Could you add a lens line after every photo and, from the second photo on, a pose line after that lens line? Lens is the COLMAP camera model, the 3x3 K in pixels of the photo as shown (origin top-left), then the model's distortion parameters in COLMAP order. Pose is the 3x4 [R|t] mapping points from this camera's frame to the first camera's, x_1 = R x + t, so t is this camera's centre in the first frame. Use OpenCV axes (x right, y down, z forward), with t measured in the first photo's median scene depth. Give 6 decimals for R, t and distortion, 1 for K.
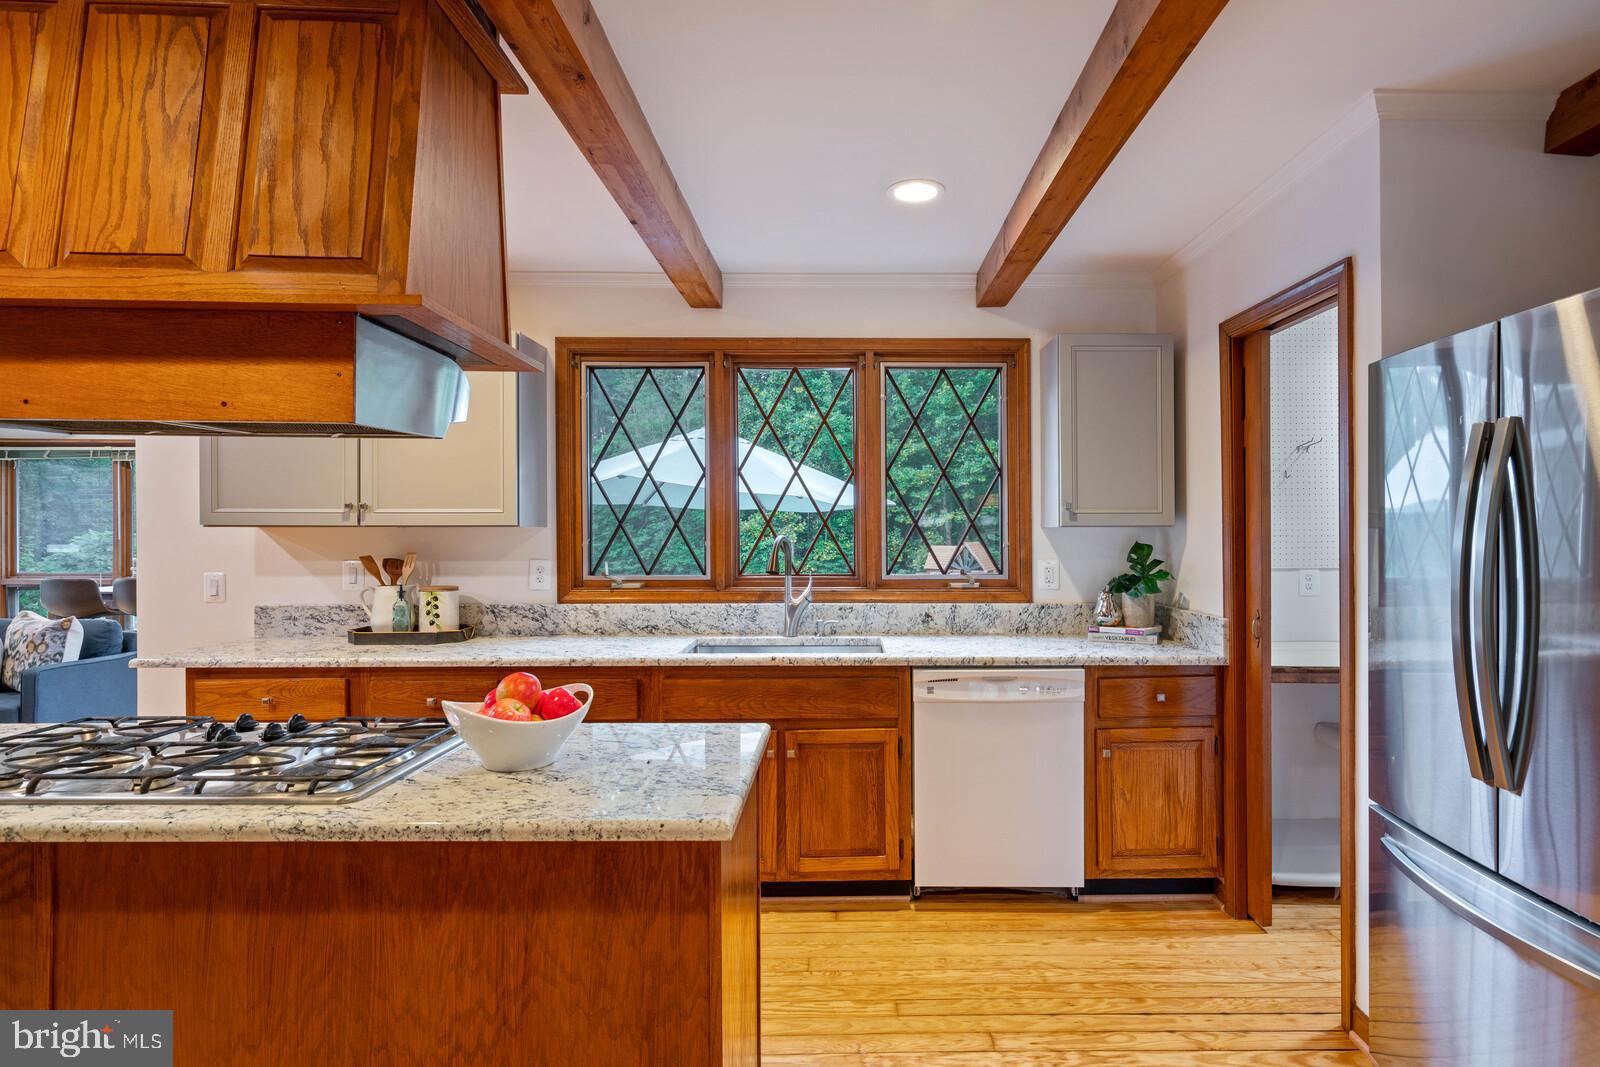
lens RADIAL K [[833.3, 0, 842.1], [0, 833.3, 528.6], [0, 0, 1]] dist [-0.000948, 0.001080]
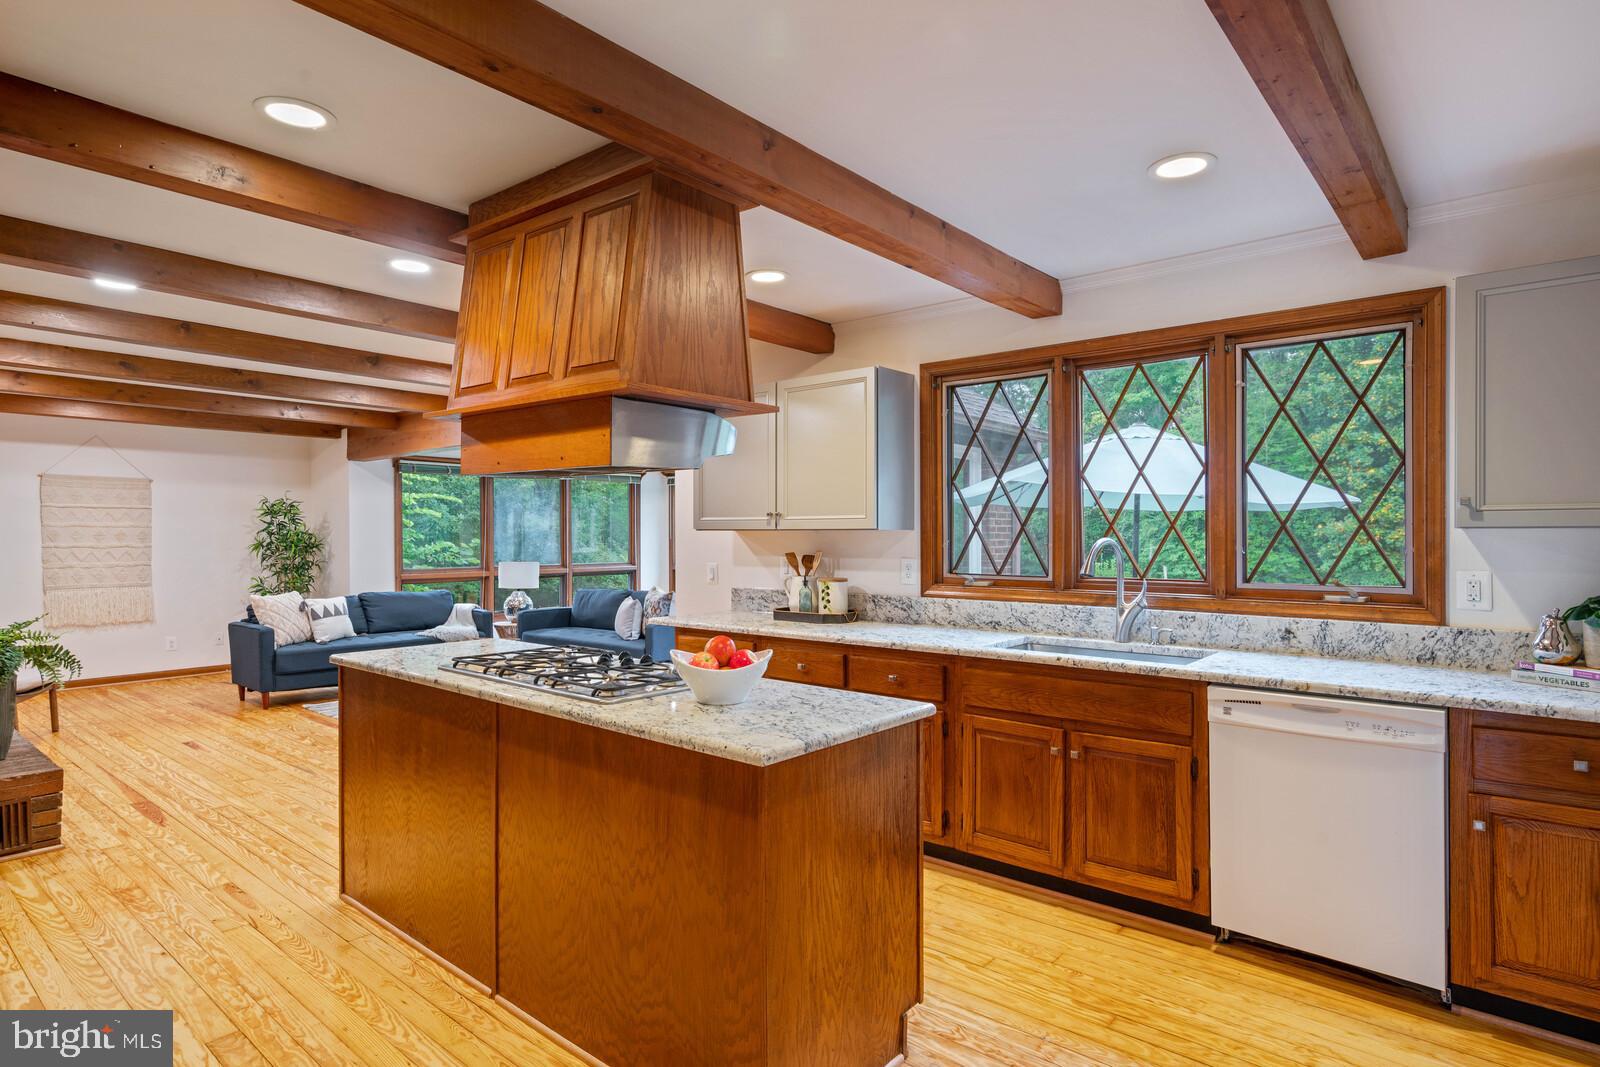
lens RADIAL K [[849.7, 0, 800.0], [0, 849.7, 533.5], [0, 0, 1]] dist [0.001837, 0.001269]
pose [[0.759104, 0.000117, -0.650969, 0.304904], [0.001942, 0.999995, 0.002444, -0.000198], [0.650966, -0.003120, 0.759100, 0.004568]]
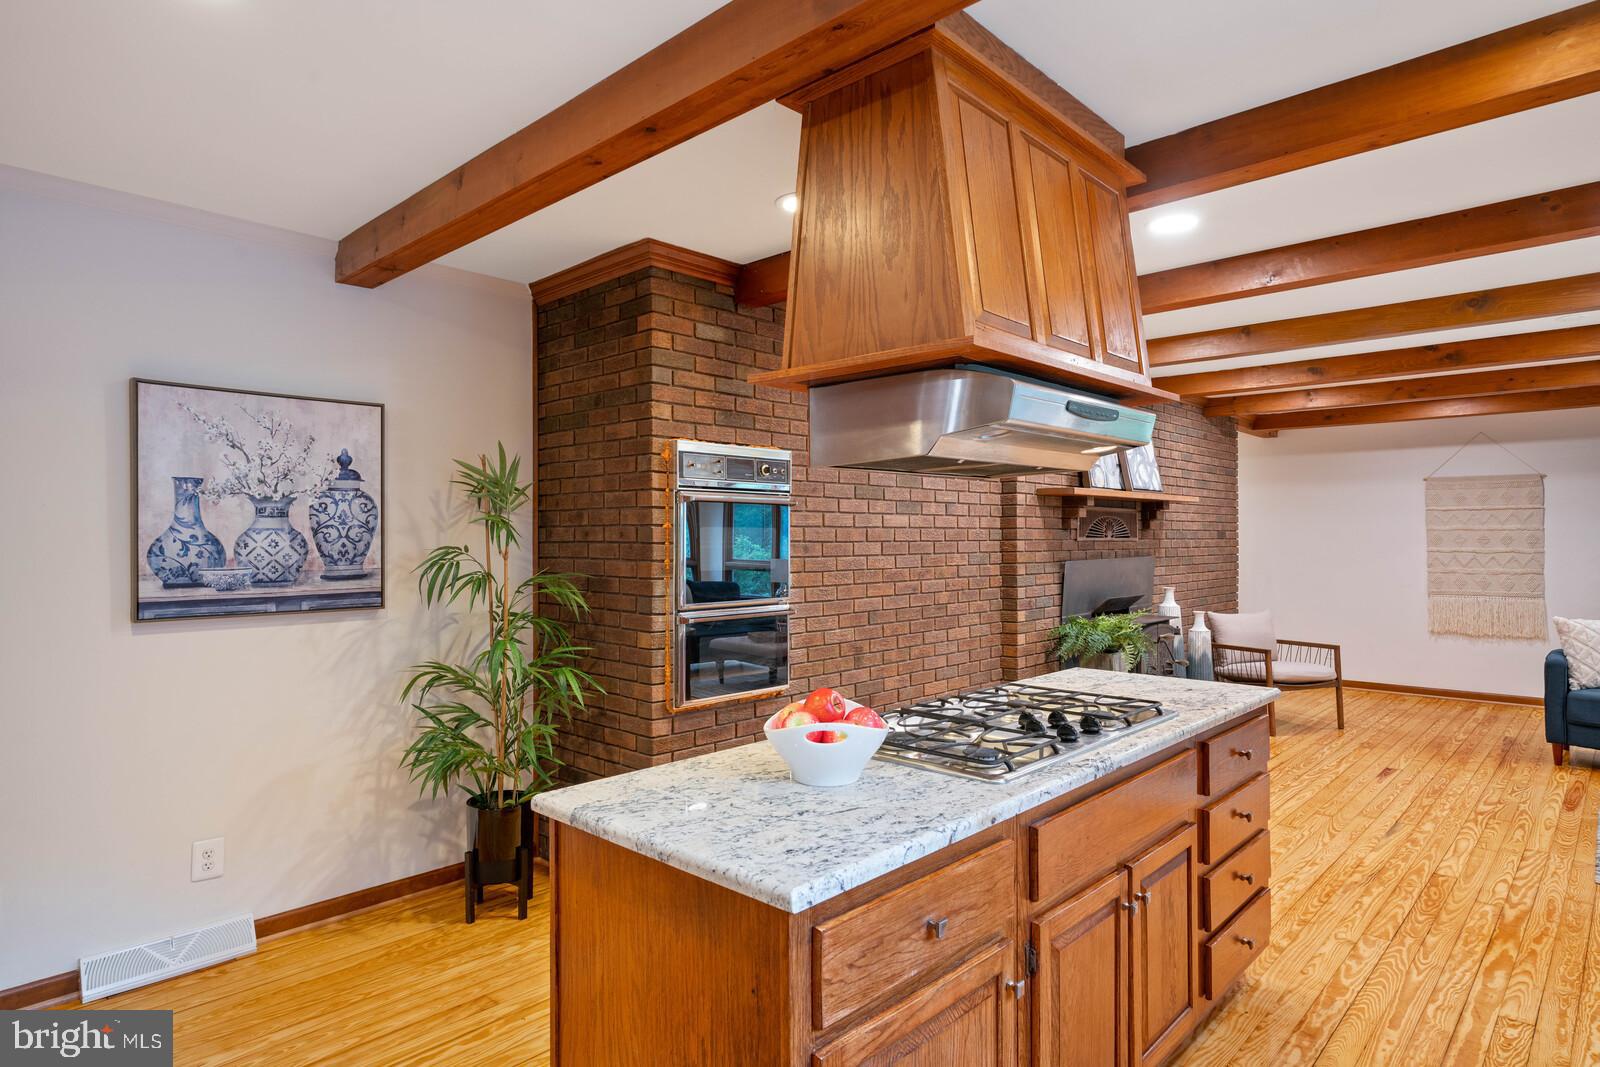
lens RADIAL K [[908.3, 0, 800.0], [0, 908.3, 533.5], [0, 0, 1]] dist [0.001201, 0.000026]
pose [[-0.690840, -0.000328, -0.723007, 0.206979], [0.005438, 0.999969, -0.005649, -0.004298], [0.722987, -0.007834, -0.690817, 0.835047]]
